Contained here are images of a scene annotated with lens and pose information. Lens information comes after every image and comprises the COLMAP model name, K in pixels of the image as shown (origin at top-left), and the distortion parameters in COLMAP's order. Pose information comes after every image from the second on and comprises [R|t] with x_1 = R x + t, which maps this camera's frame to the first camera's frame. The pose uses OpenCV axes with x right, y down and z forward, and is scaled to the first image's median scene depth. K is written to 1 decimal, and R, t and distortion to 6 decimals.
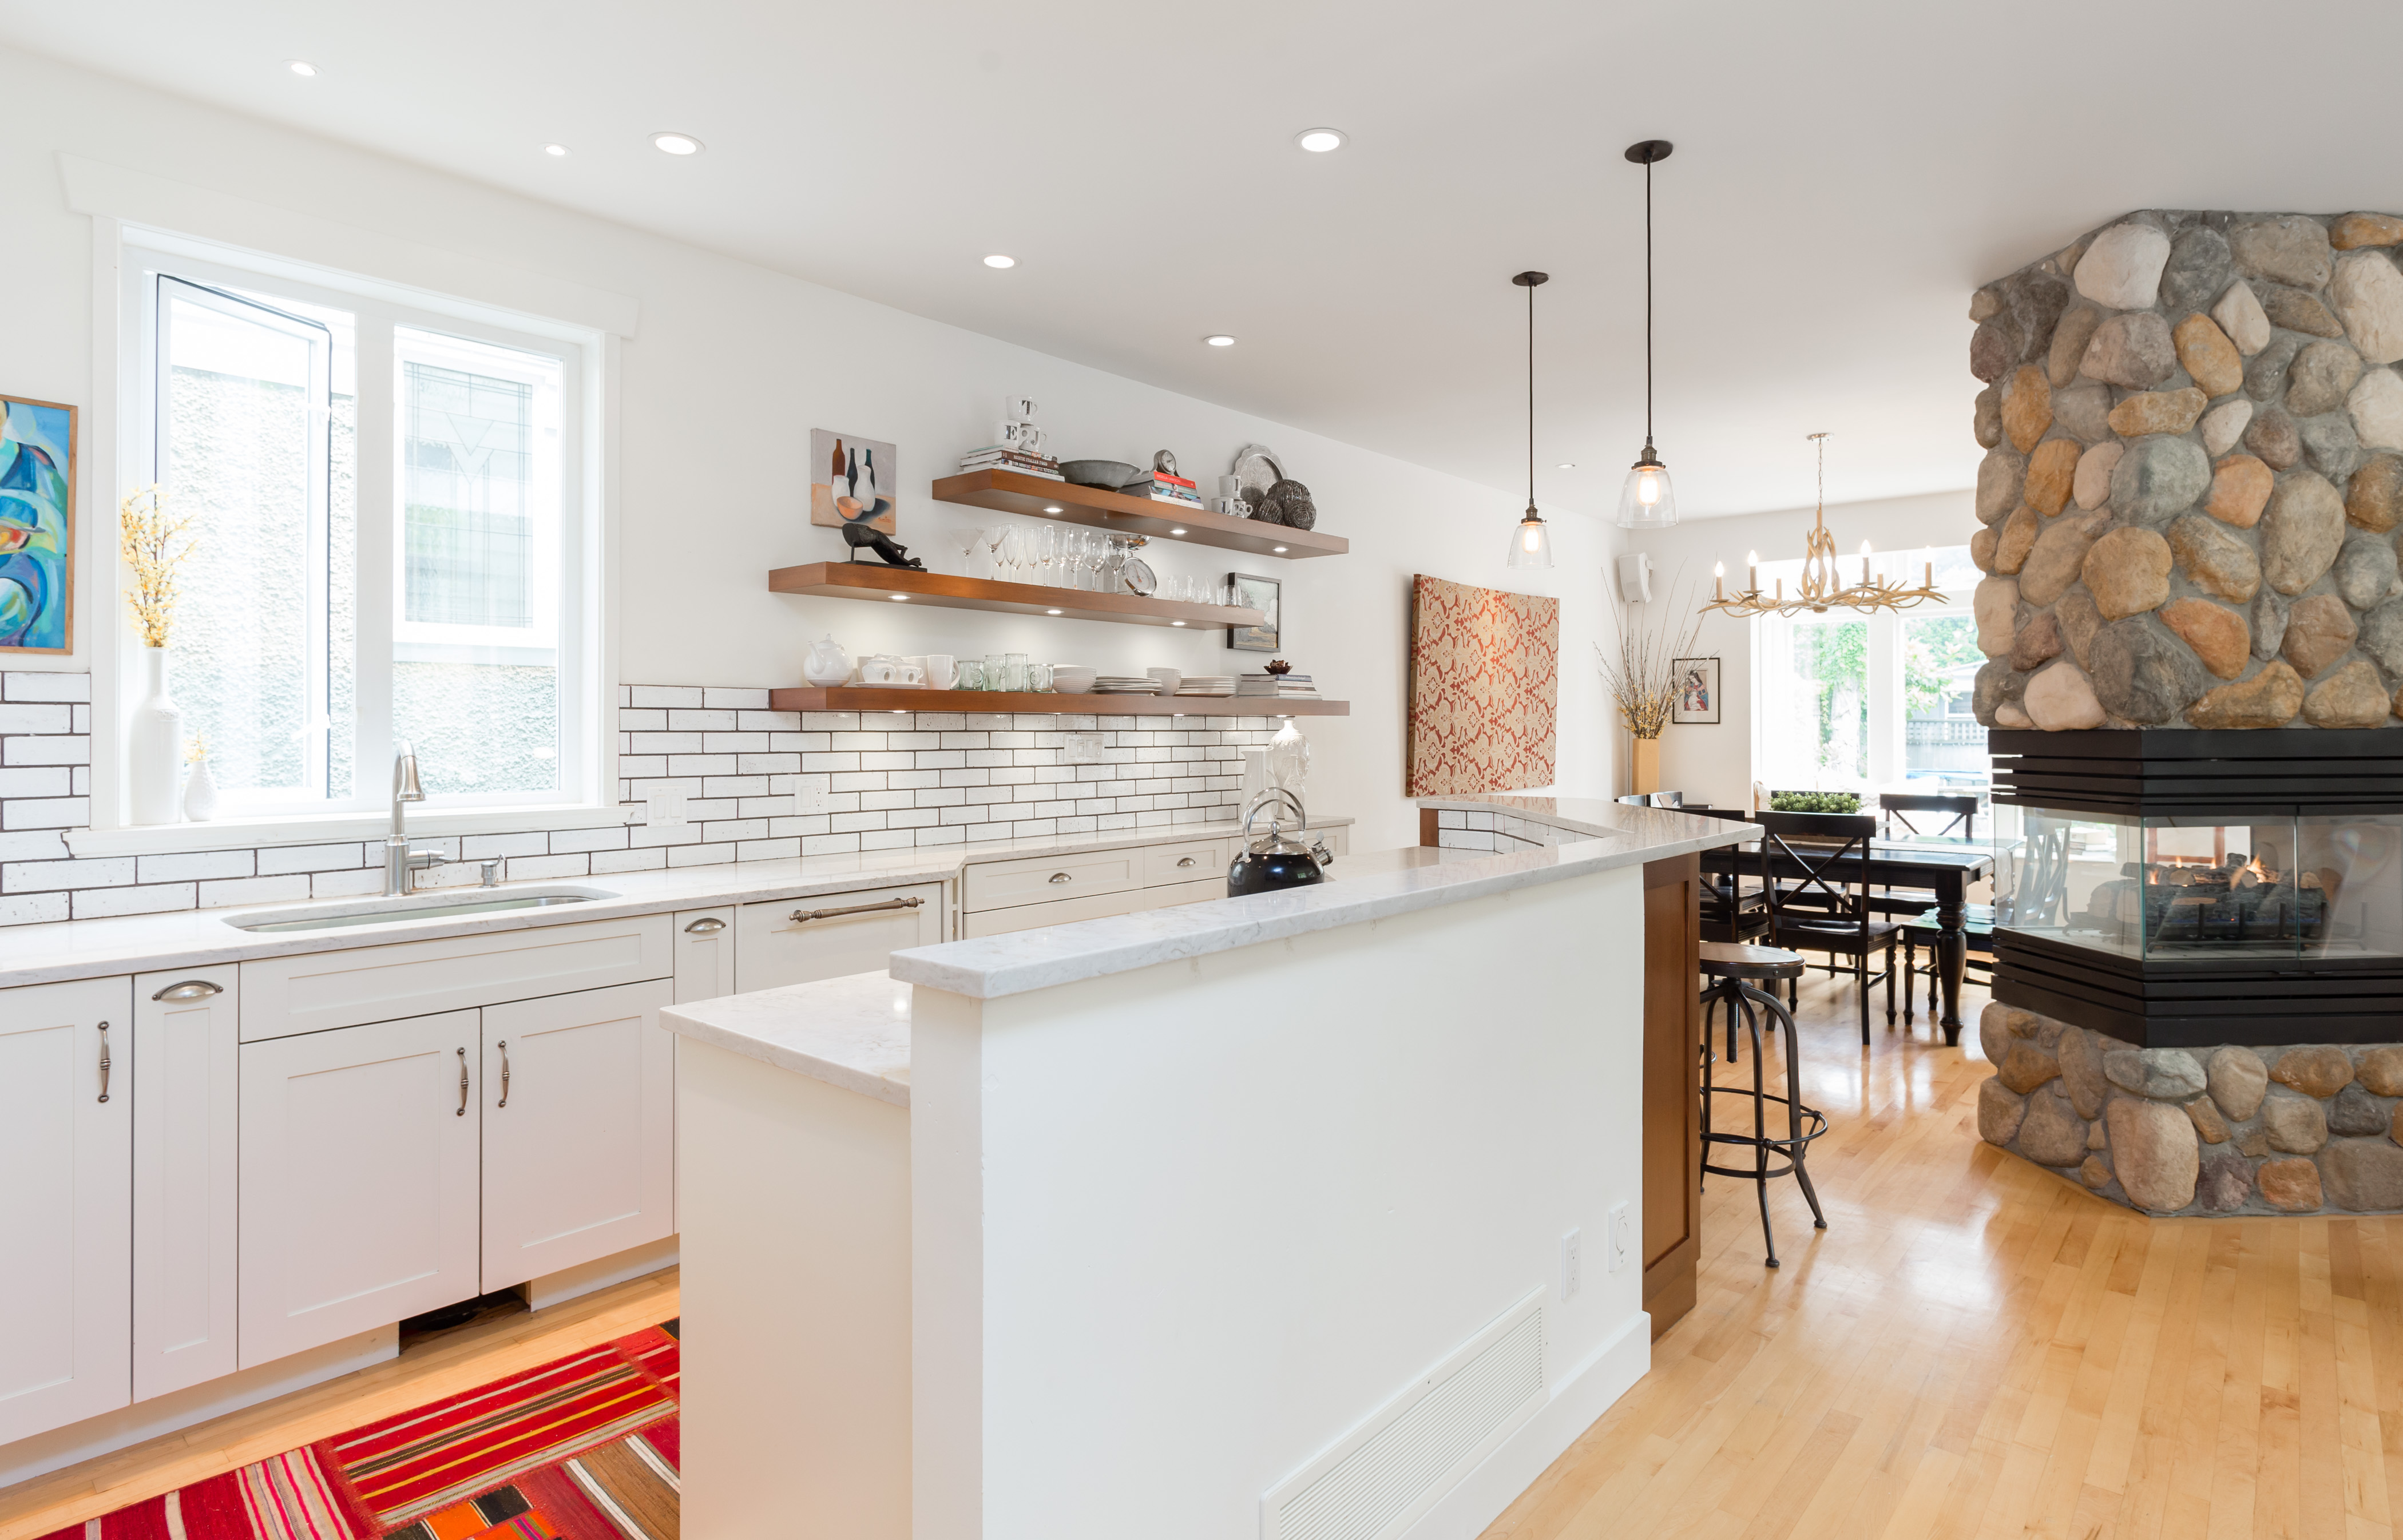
lens RADIAL K [[1242.2, 0, 1207.4], [0, 1242.2, 719.4], [0, 0, 1]] dist [-0.002073, -0.000637]
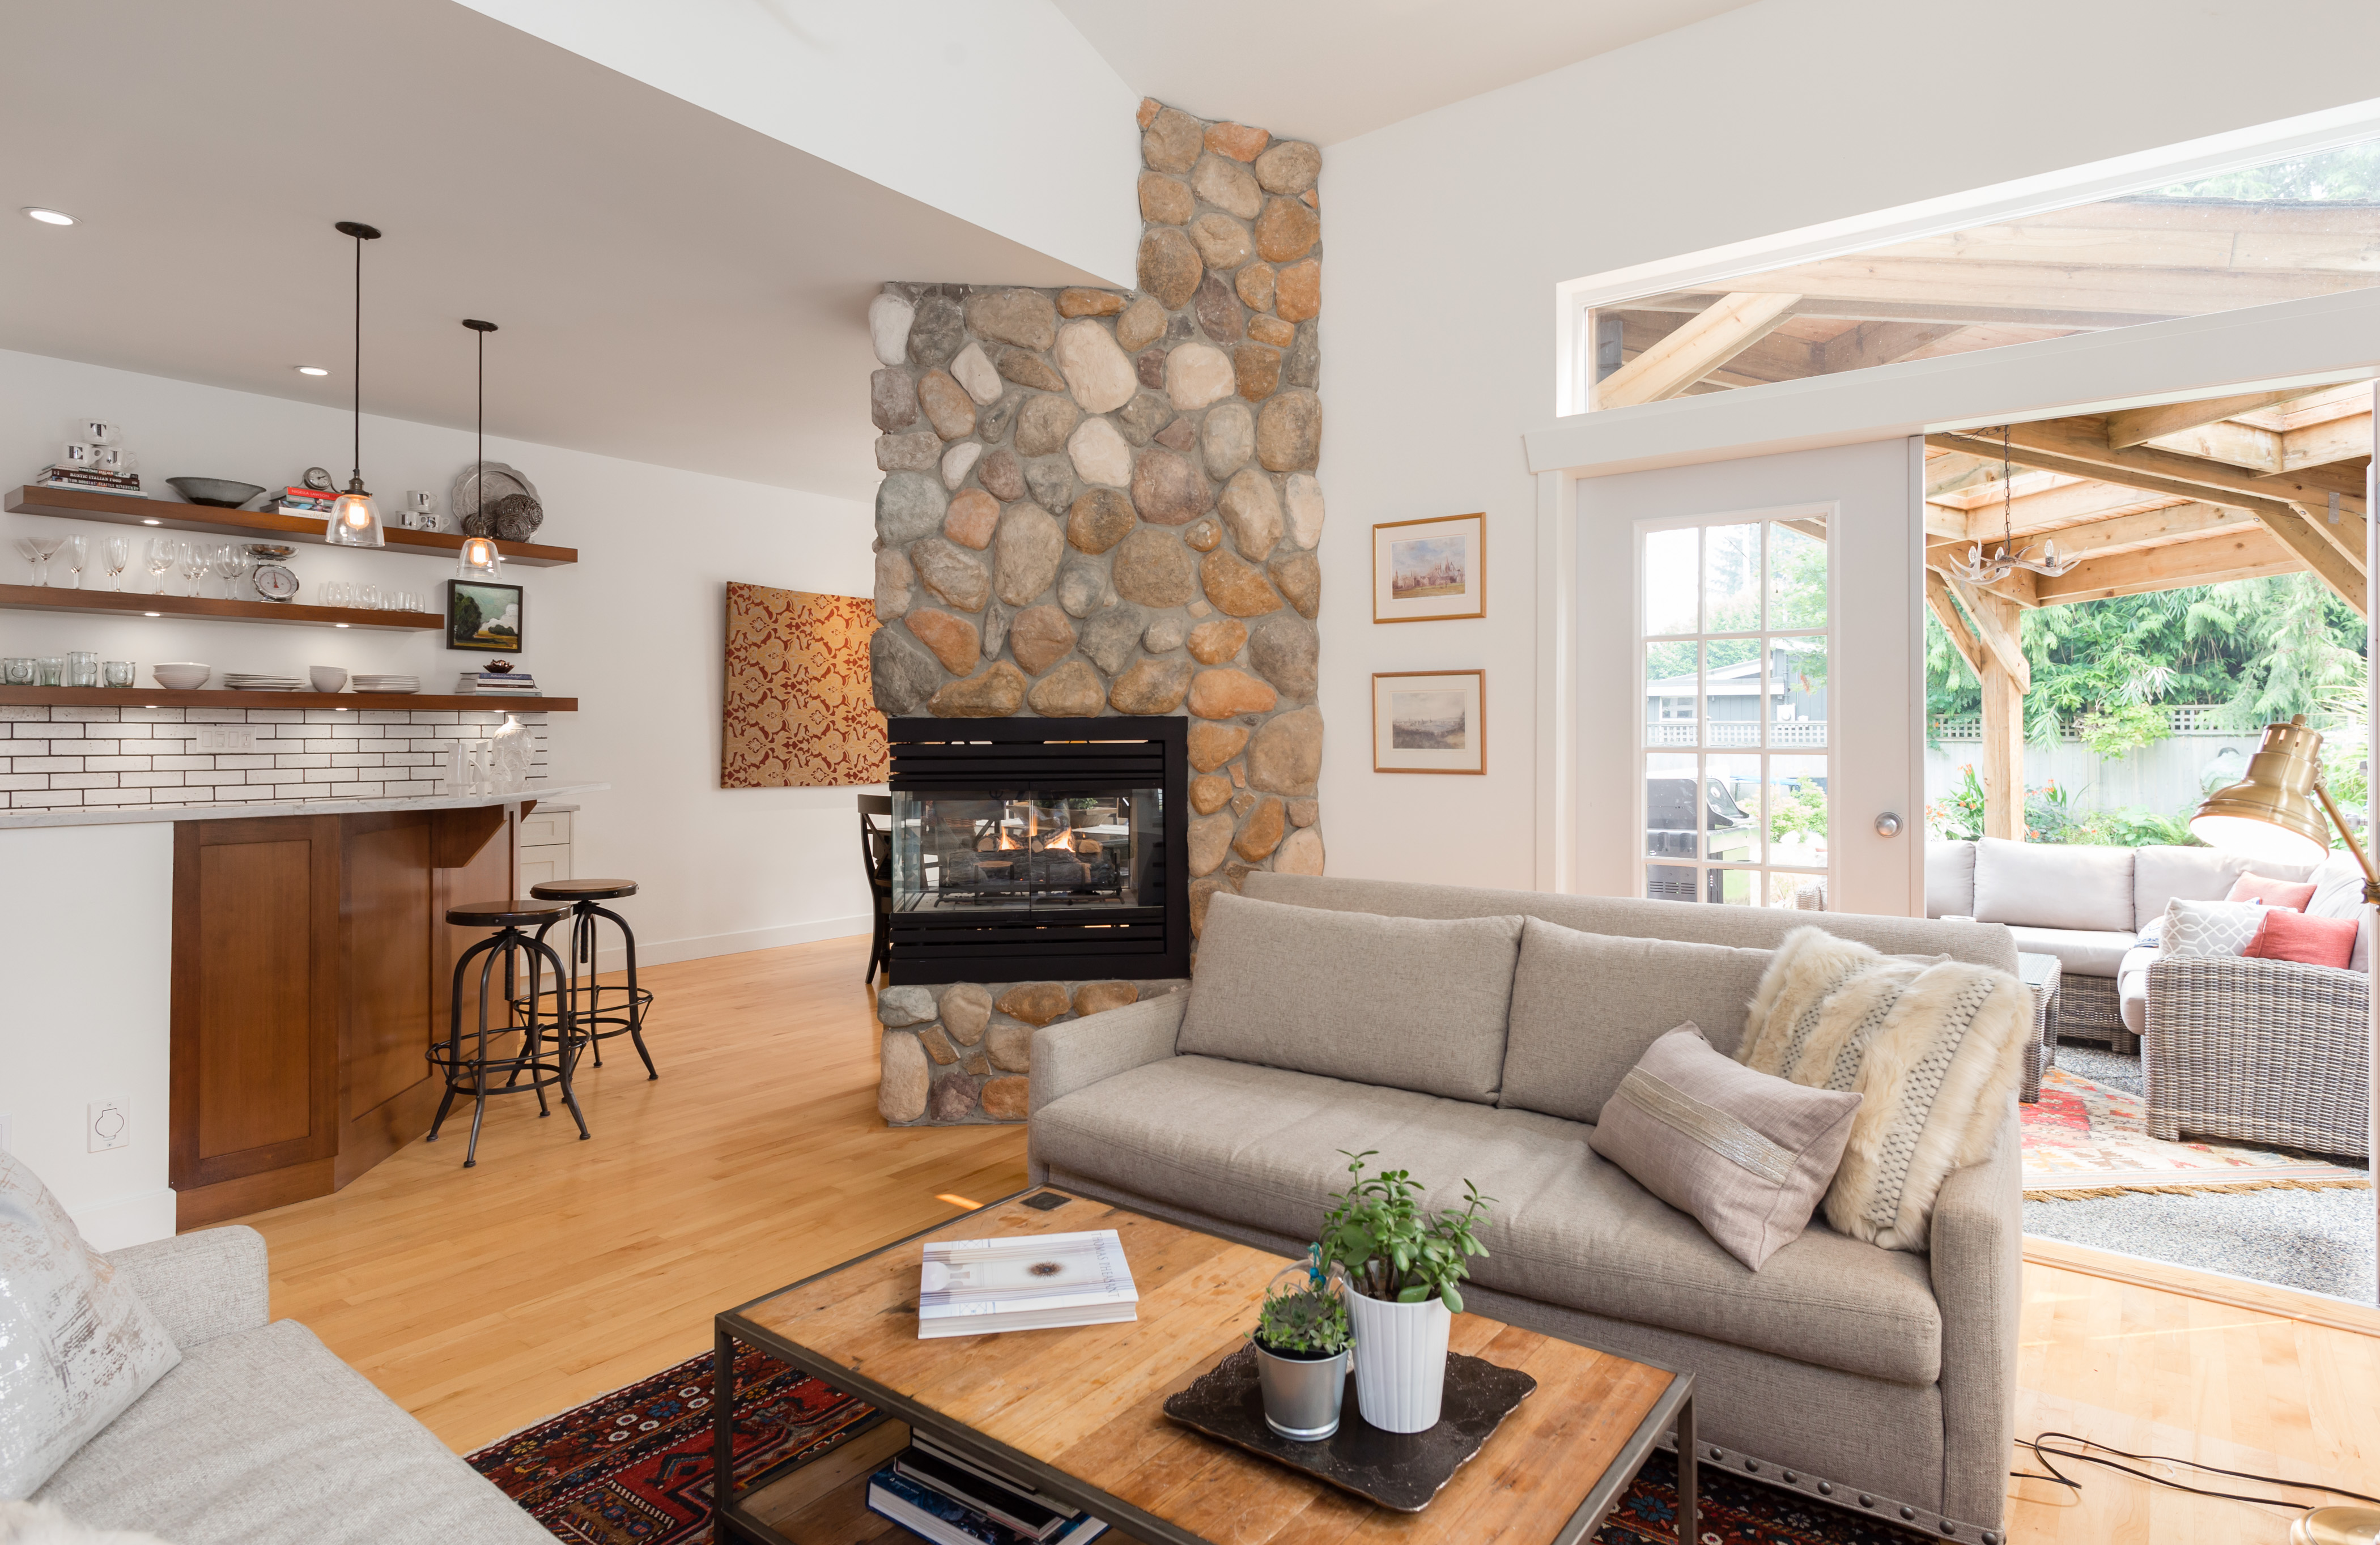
lens RADIAL K [[1259.9, 0, 1184.1], [0, 1259.9, 723.7], [0, 0, 1]] dist [-0.002762, -0.000608]
pose [[0.998122, 0.000691, 0.061257, 0.924217], [-0.000591, 0.999998, -0.001636, 0.014964], [-0.061258, 0.001597, 0.998121, -0.215378]]
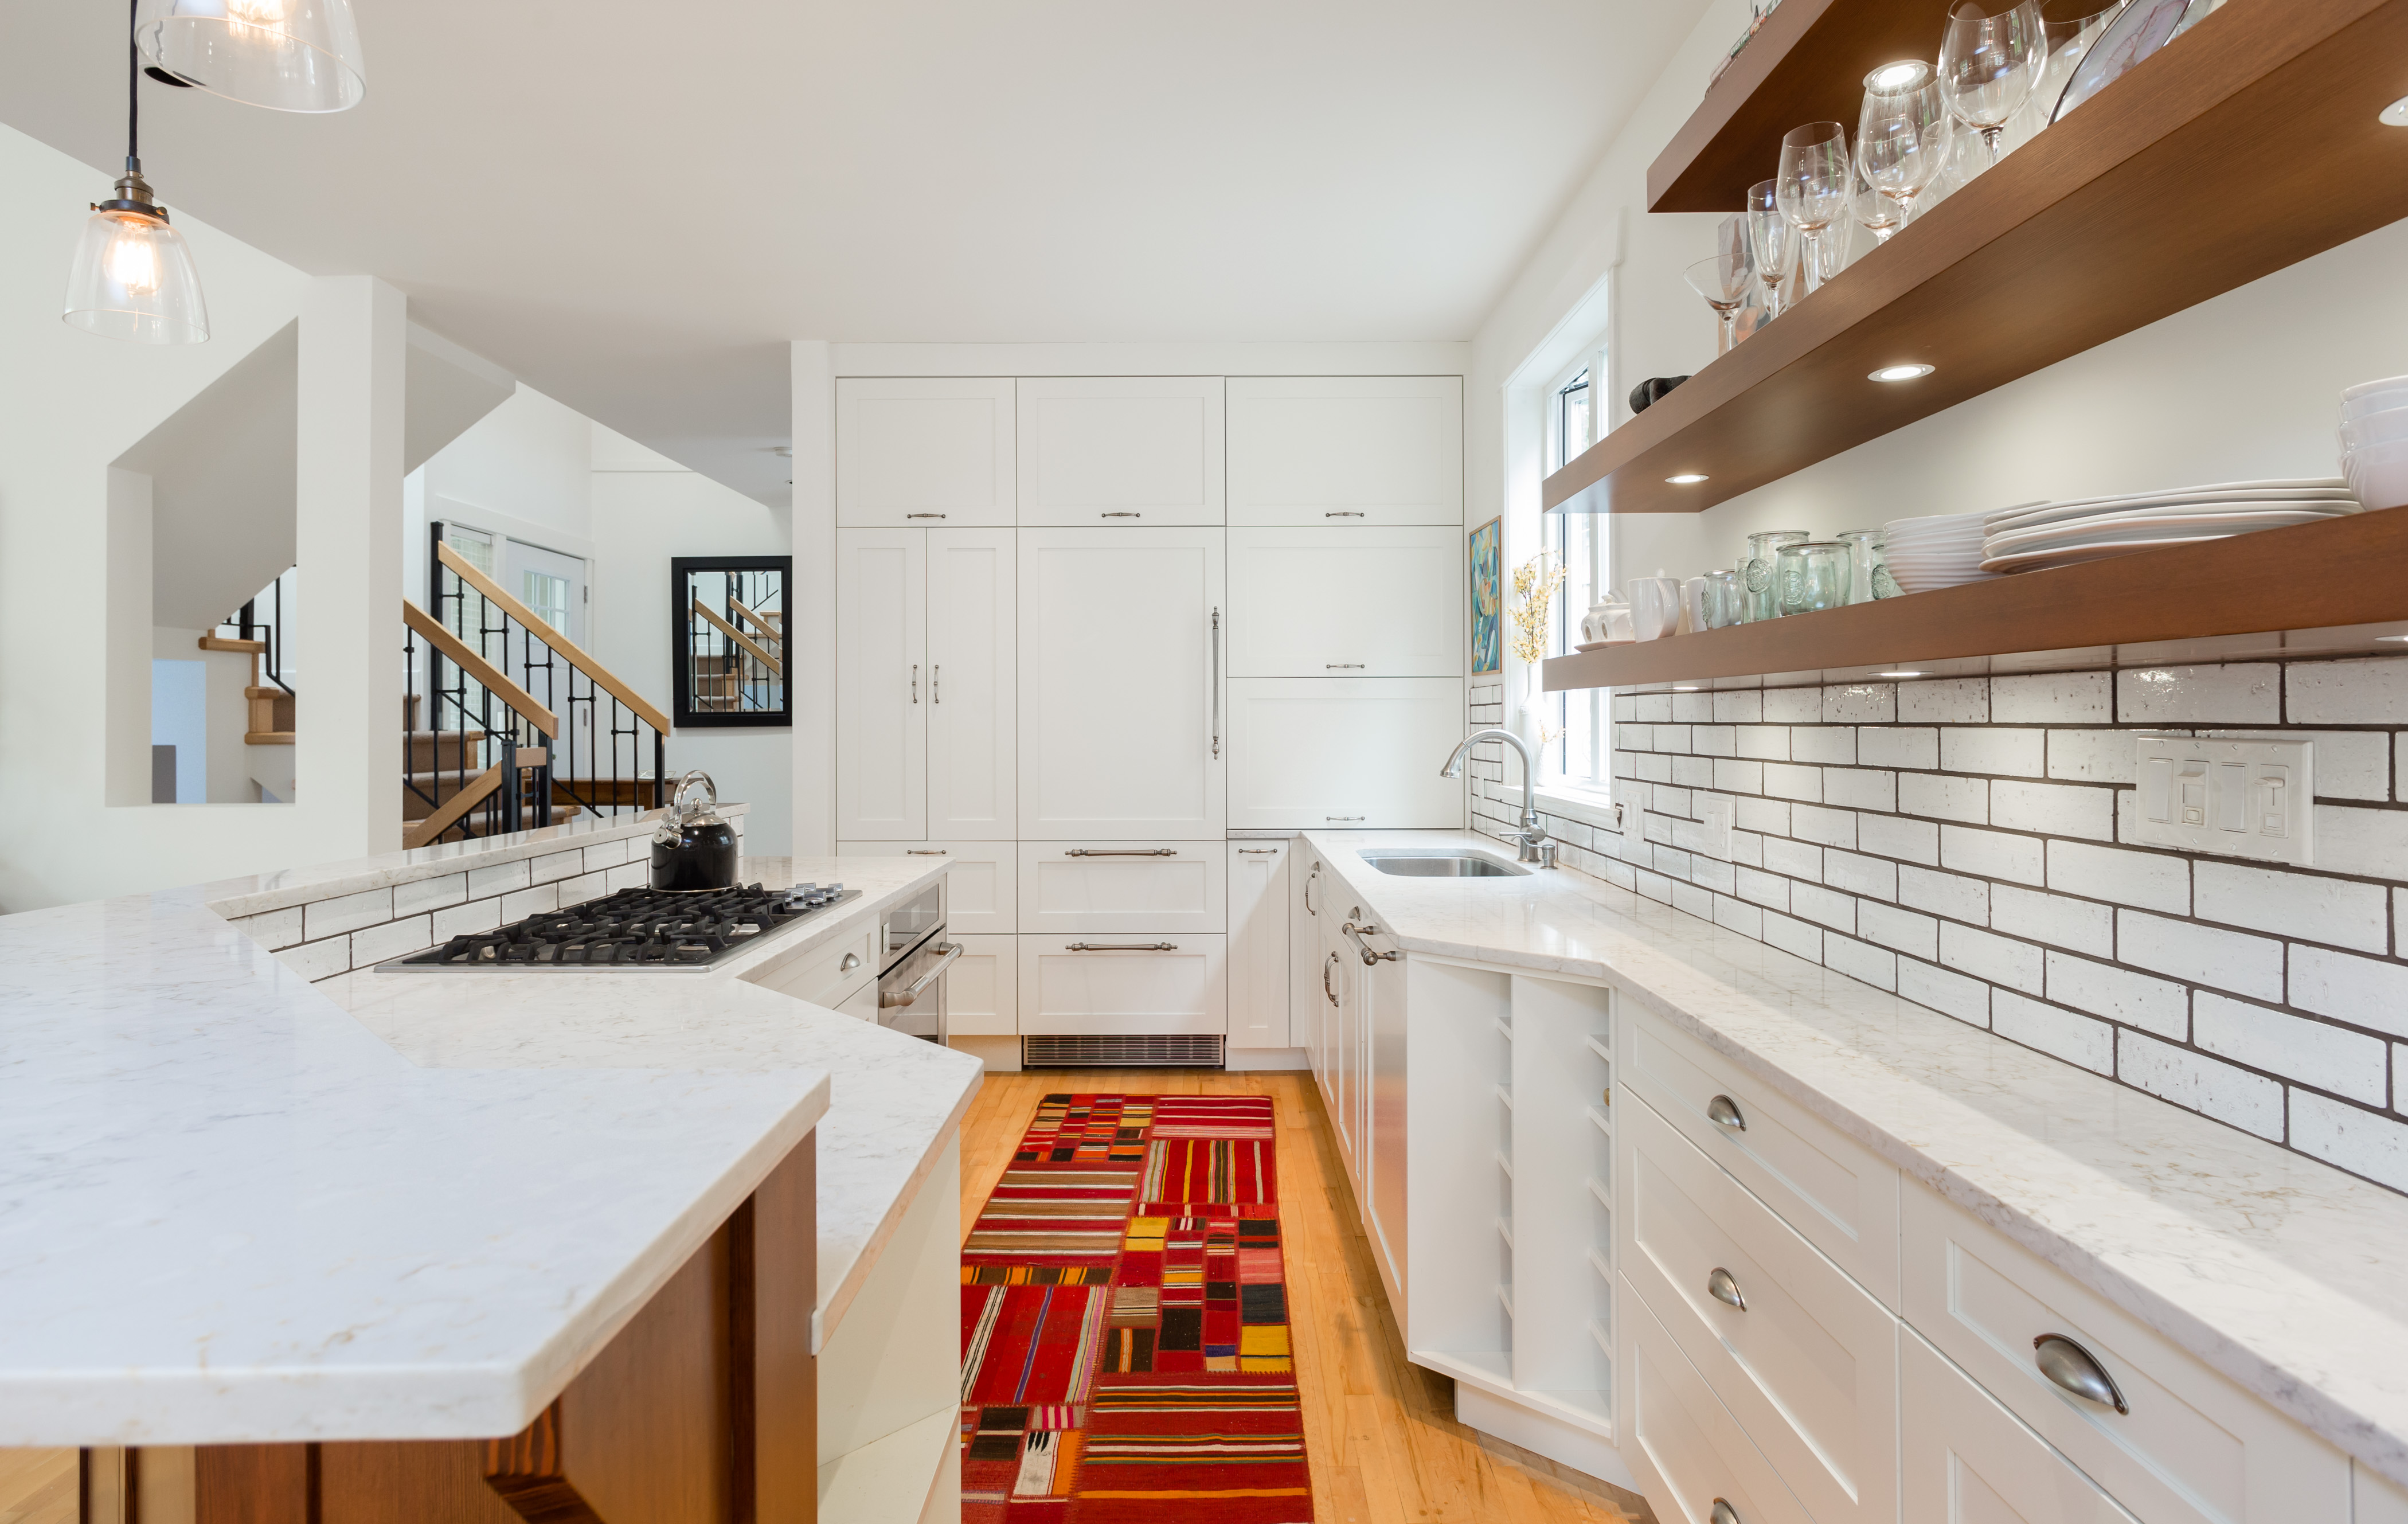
lens RADIAL K [[1235.4, 0, 1197.9], [0, 1235.4, 714.5], [0, 0, 1]] dist [-0.002818, -0.000941]
pose [[-0.752598, -0.001096, -0.658479, 0.310201], [0.007725, 0.999915, -0.010494, 0.010594], [0.658435, -0.012984, -0.752526, 1.442306]]
